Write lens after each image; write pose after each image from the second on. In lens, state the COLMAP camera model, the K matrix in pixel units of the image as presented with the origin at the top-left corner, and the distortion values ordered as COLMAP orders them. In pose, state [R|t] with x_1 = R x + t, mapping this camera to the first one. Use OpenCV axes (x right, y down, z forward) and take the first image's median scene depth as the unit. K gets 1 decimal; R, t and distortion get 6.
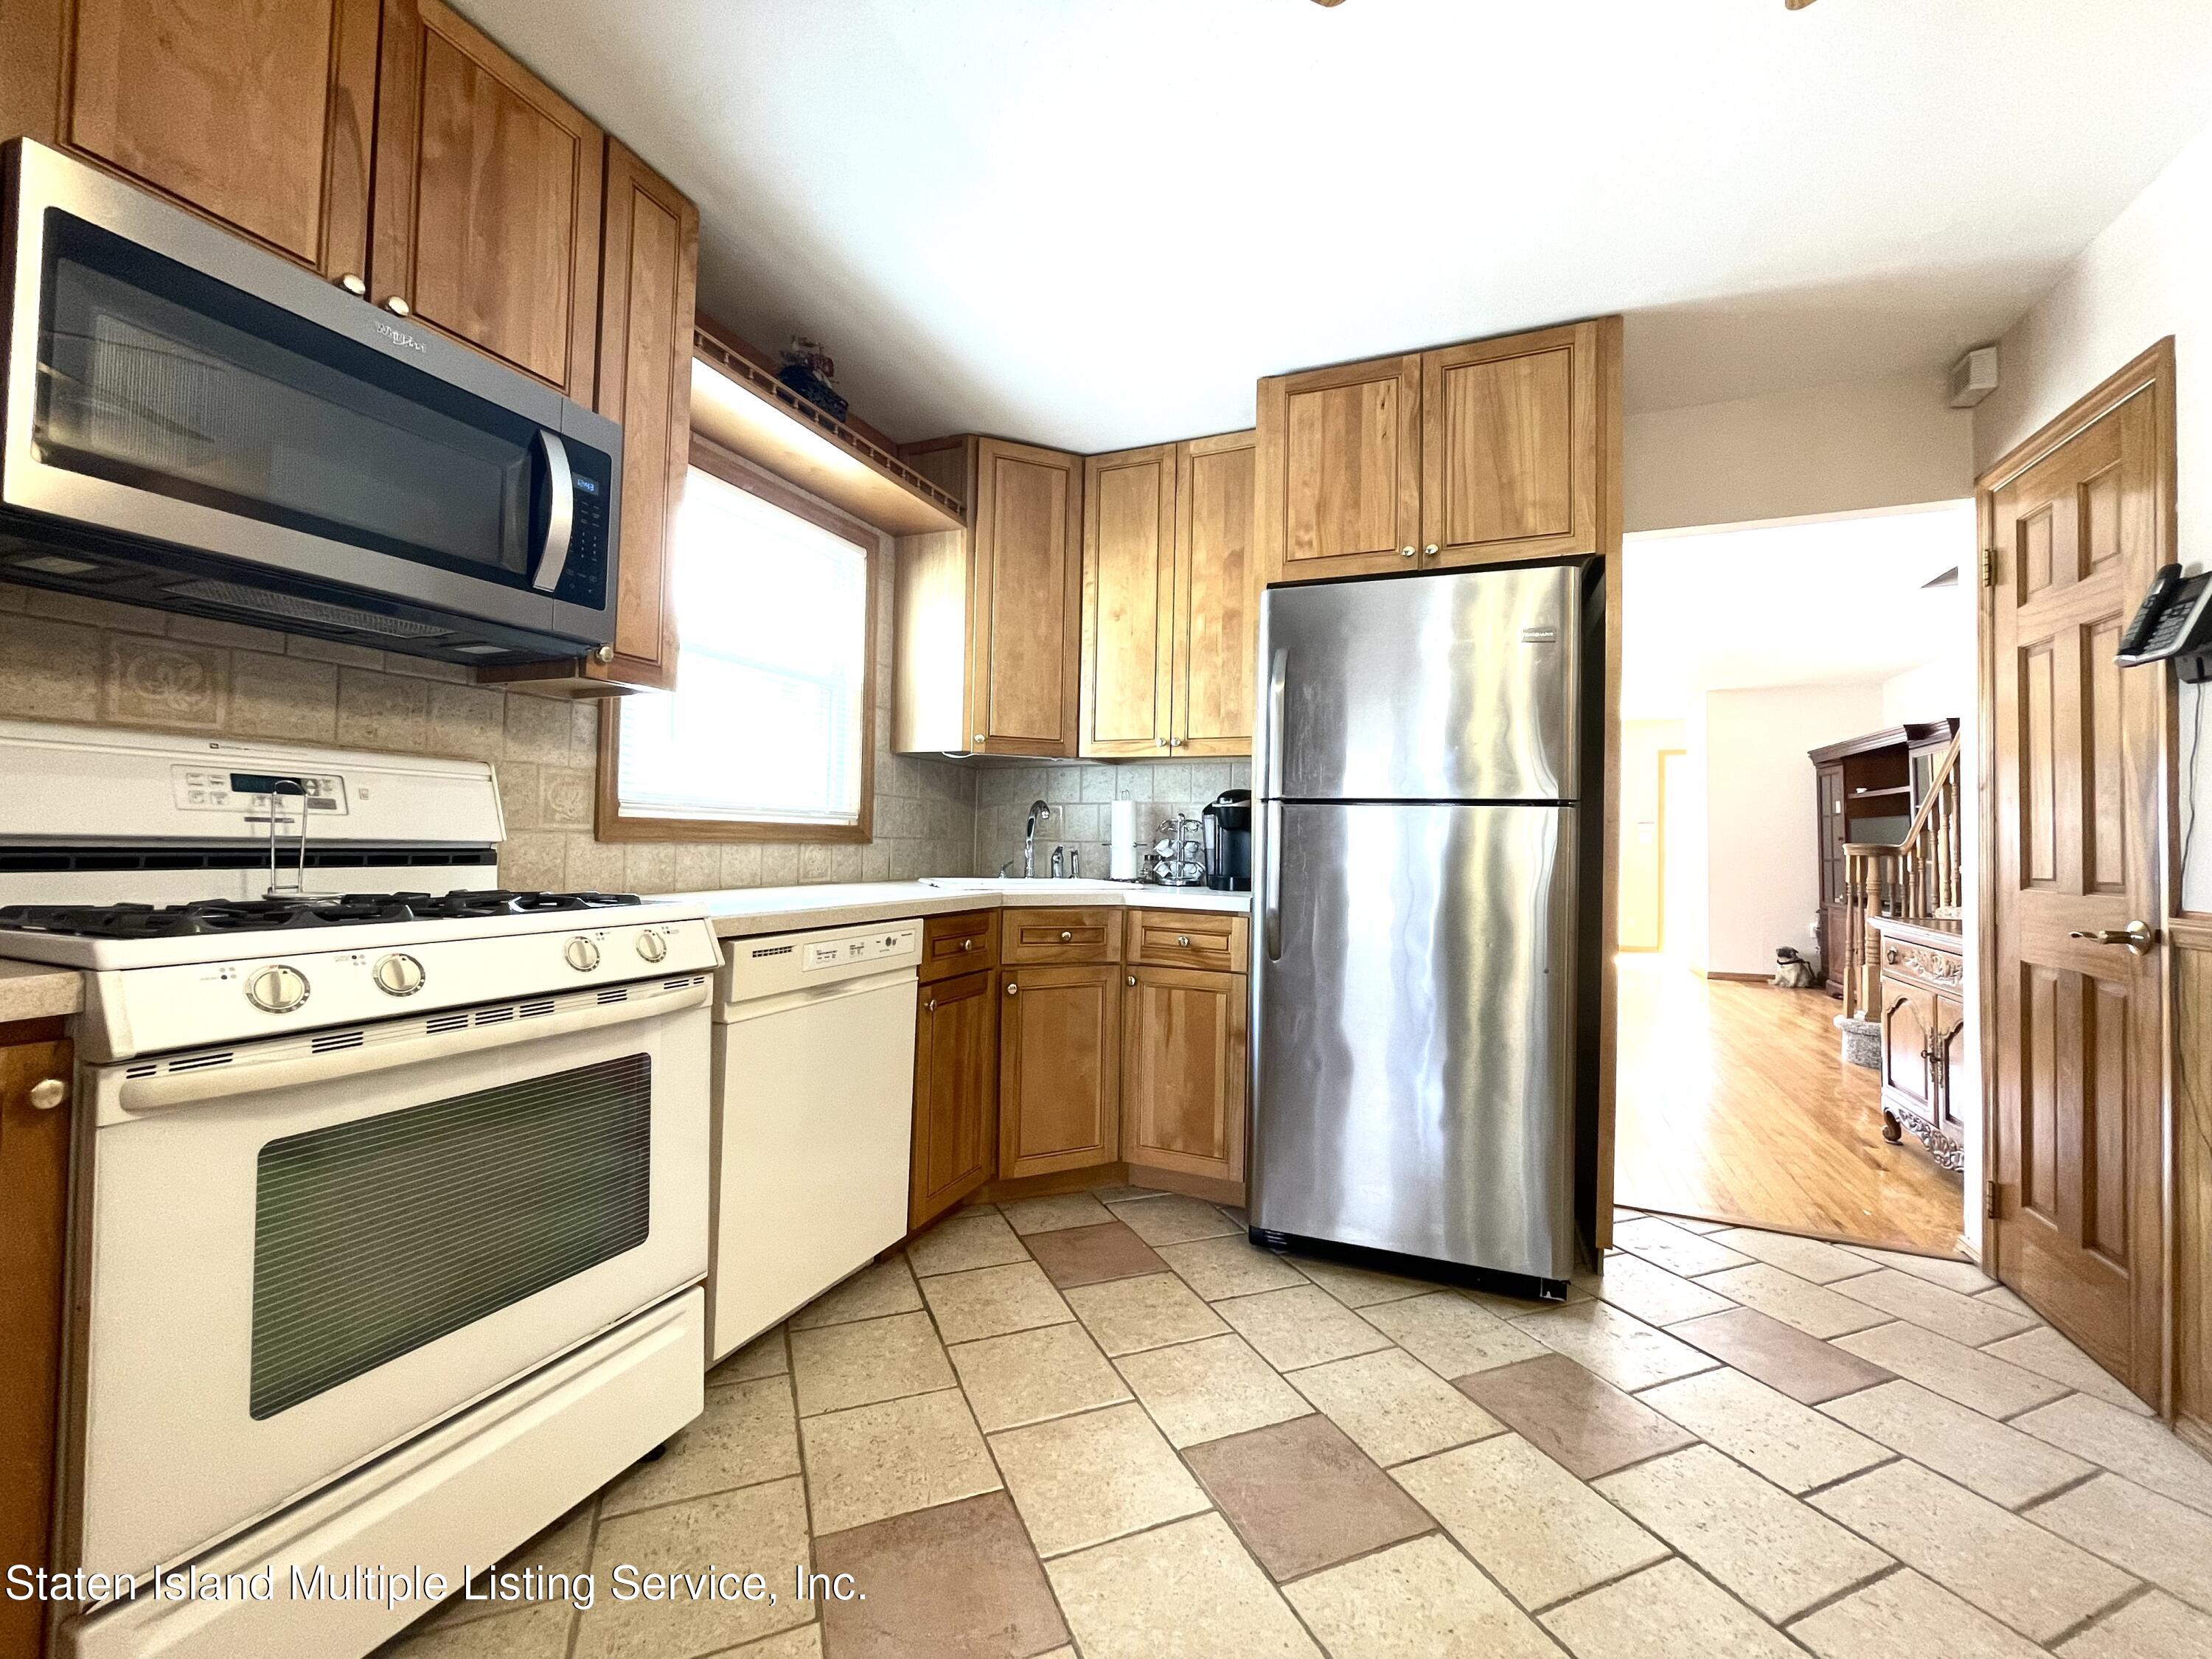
lens RADIAL K [[895.7, 0, 1102.2], [0, 895.7, 819.4], [0, 0, 1]] dist [-0.007835, 0.002877]
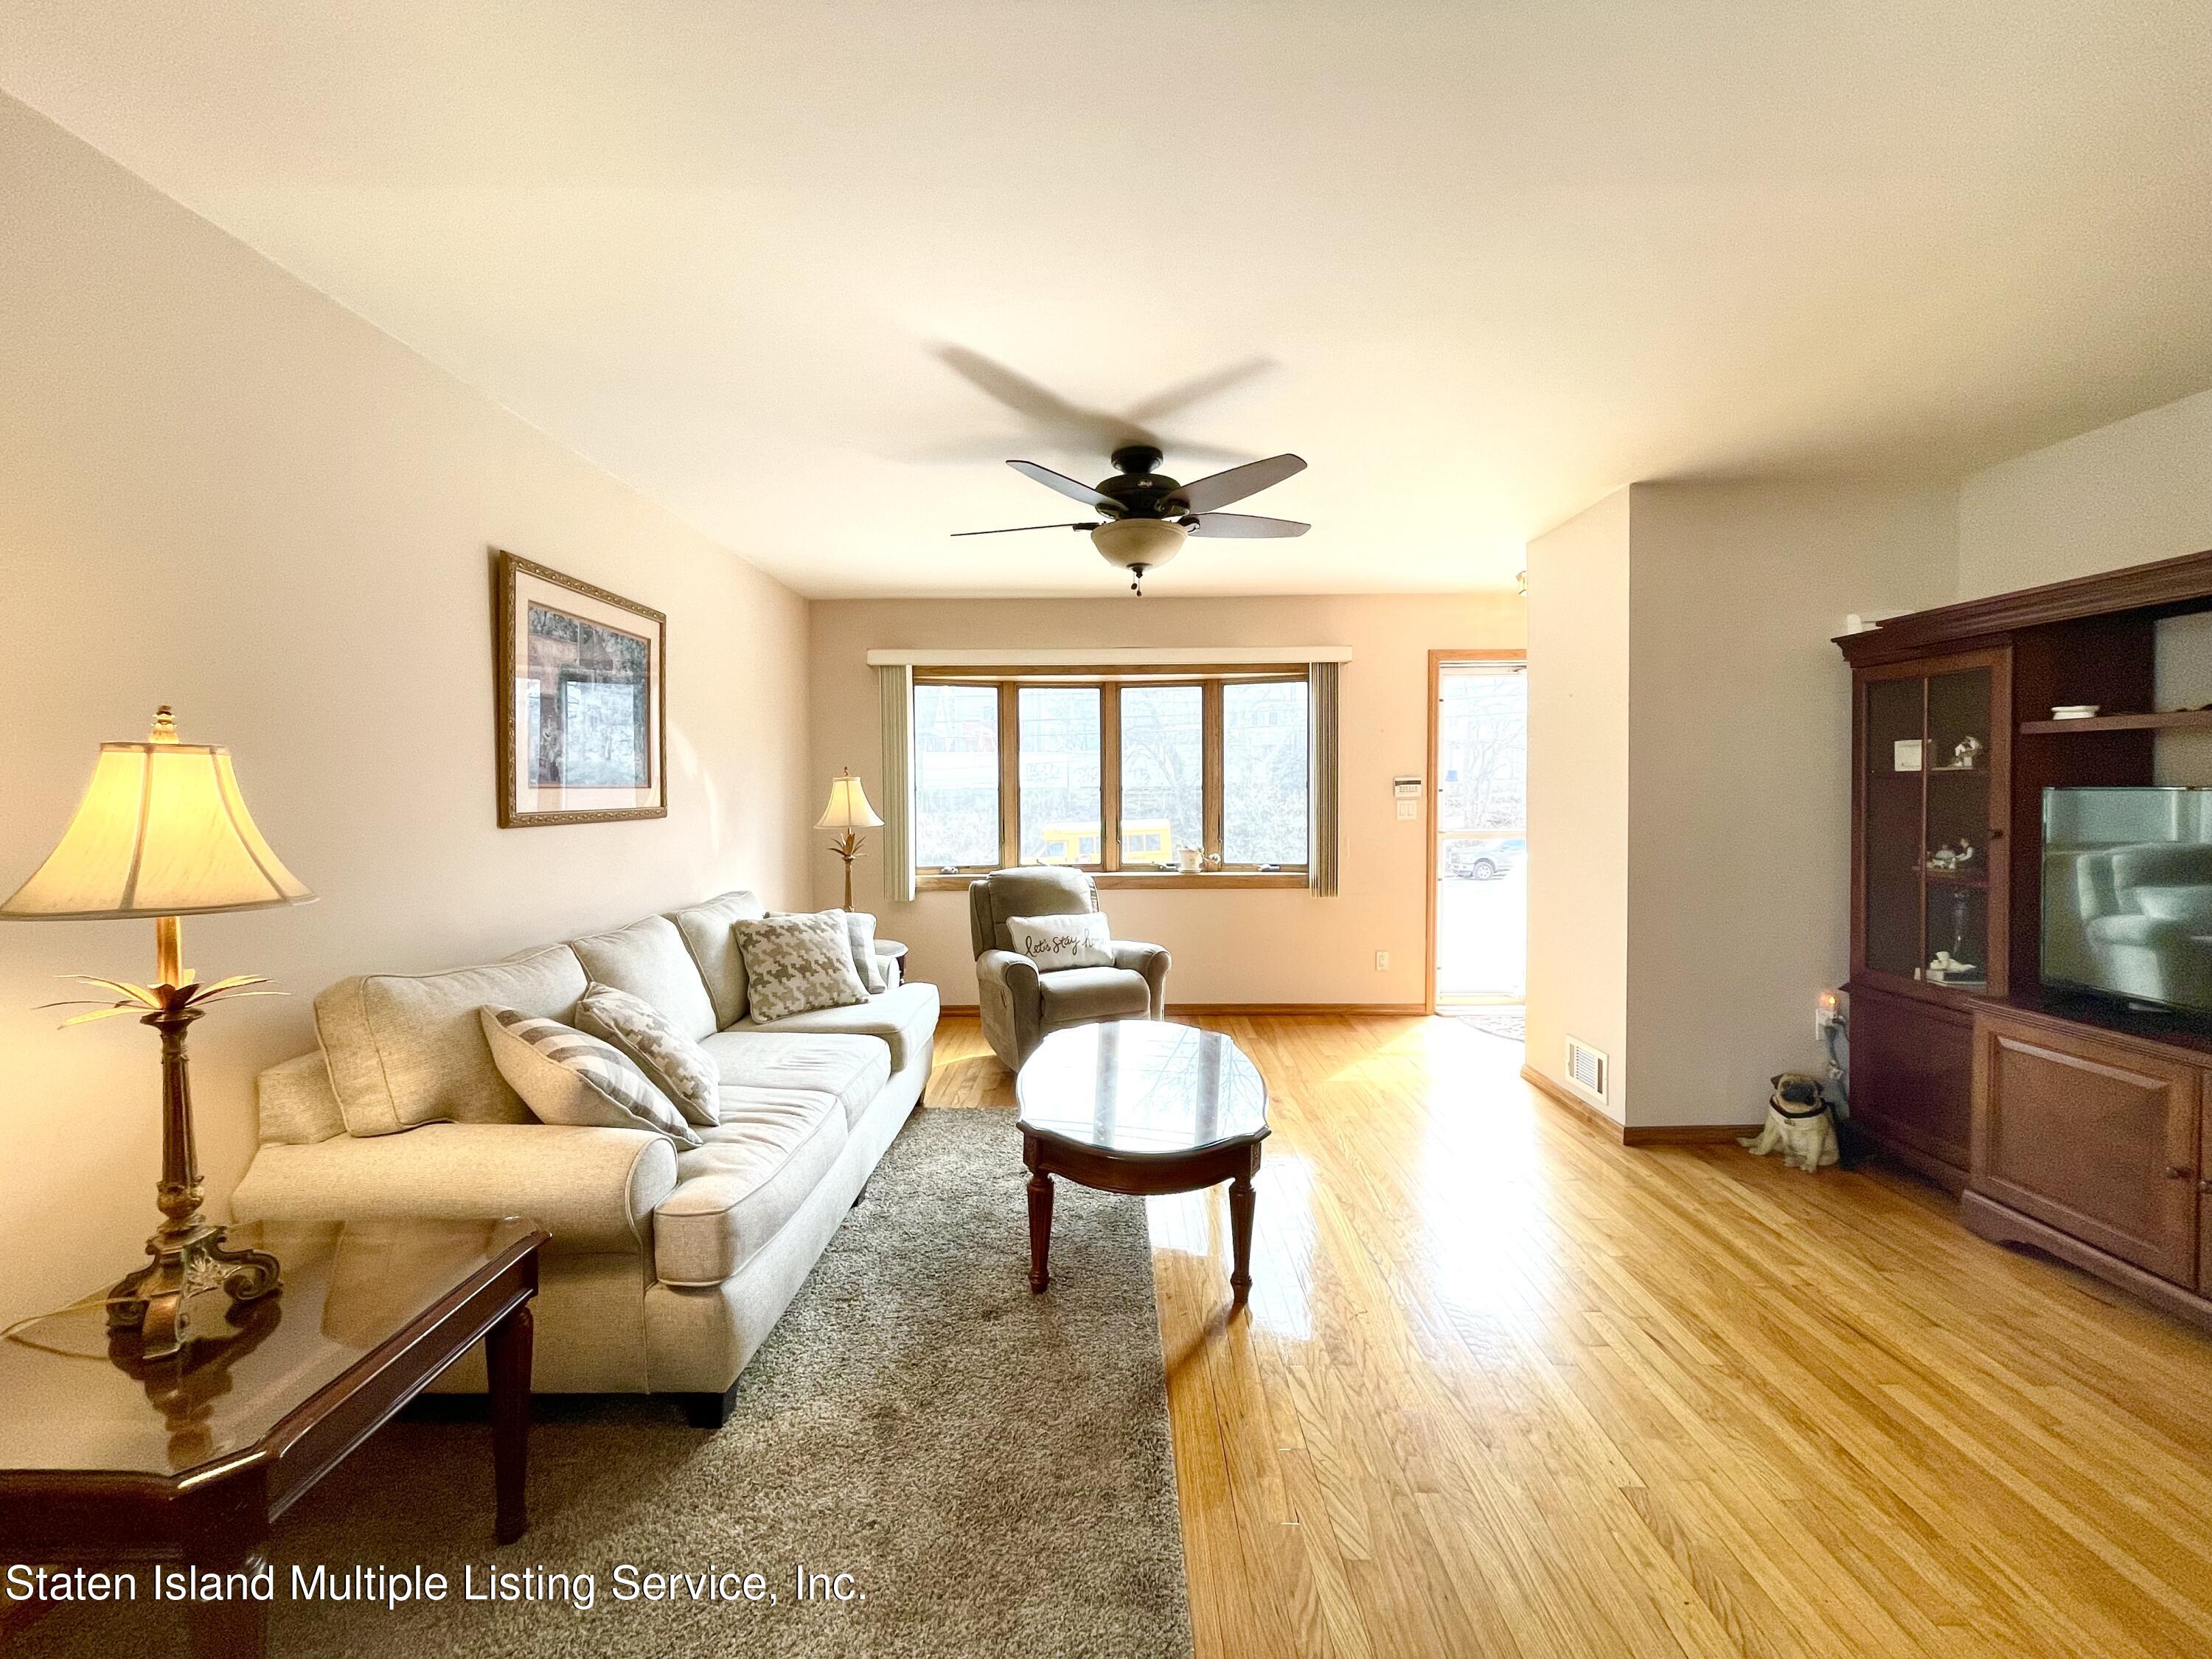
lens RADIAL K [[895.7, 0, 1104.2], [0, 895.7, 816.7], [0, 0, 1]] dist [-0.007835, 0.002877]
pose [[0.921948, -0.033377, 0.385873, 0.945618], [0.010182, 0.998024, 0.061998, -0.048518], [-0.387180, -0.053229, 0.920467, 2.433282]]
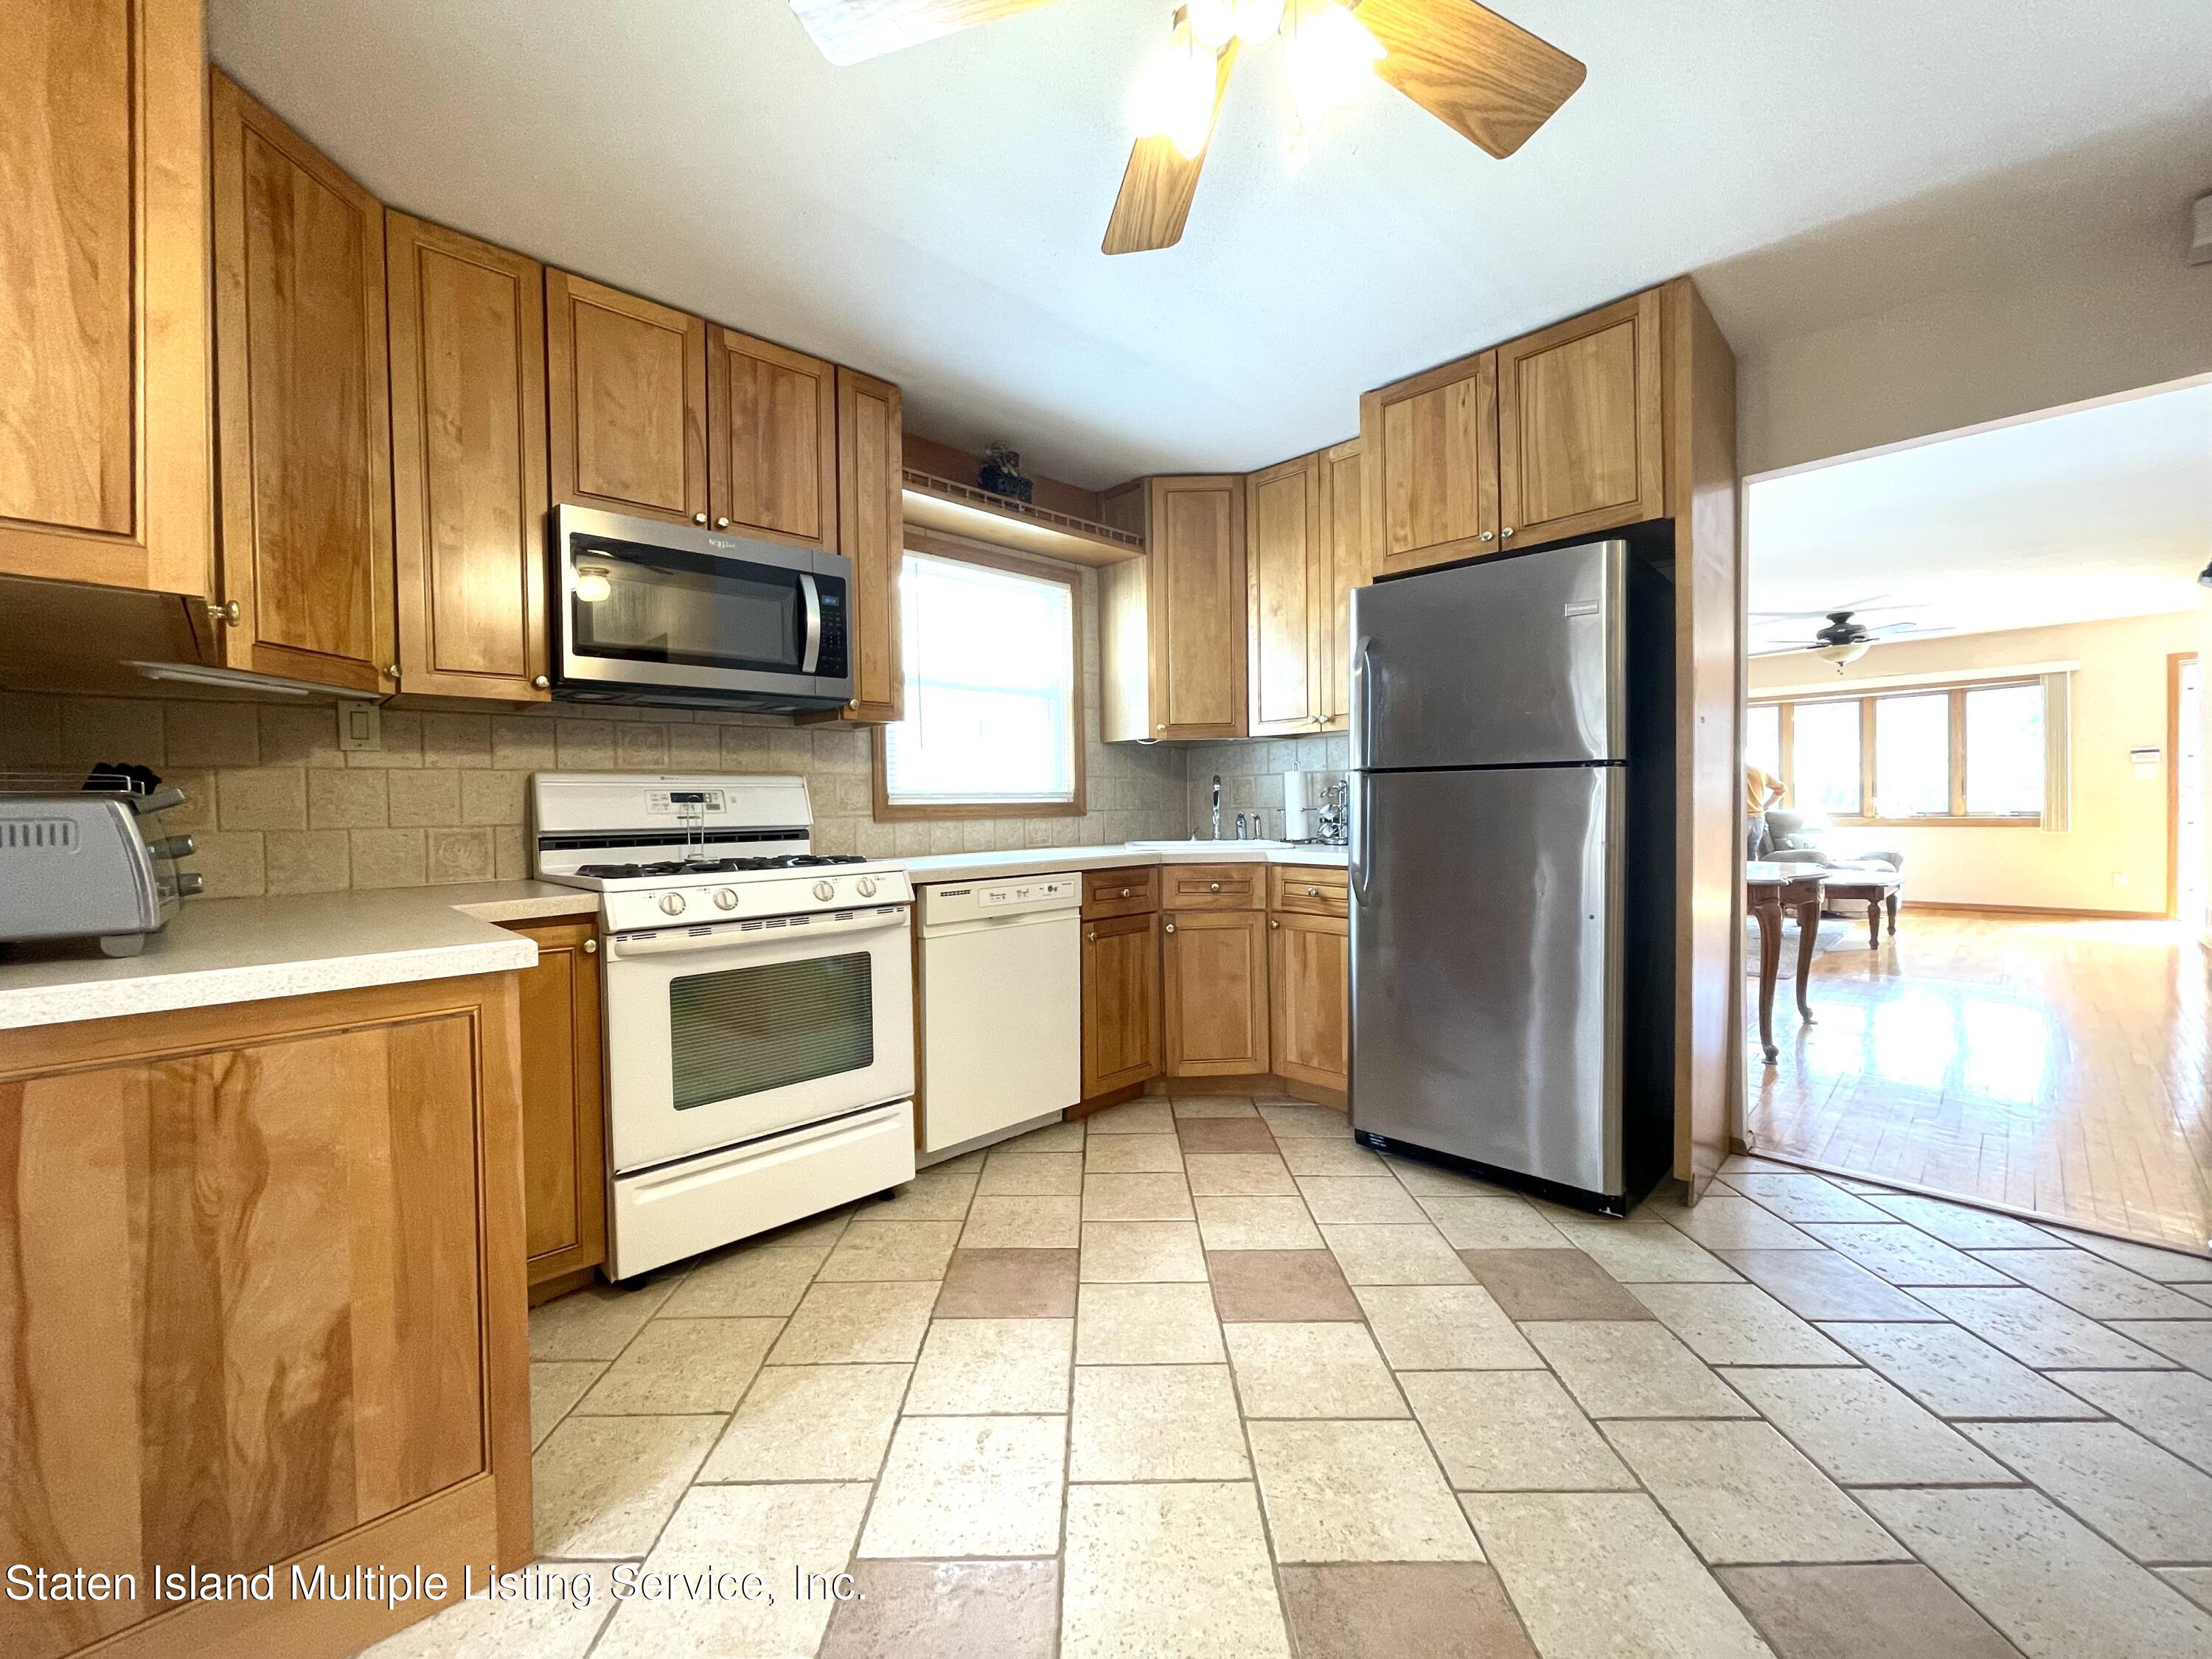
lens RADIAL K [[895.7, 0, 1103.5], [0, 895.7, 821.4], [0, 0, 1]] dist [-0.007835, 0.002877]
pose [[0.920565, -0.026459, -0.389692, 0.354540], [0.043943, 0.998384, 0.036020, -0.012733], [0.388109, -0.050283, 0.920241, -0.221807]]
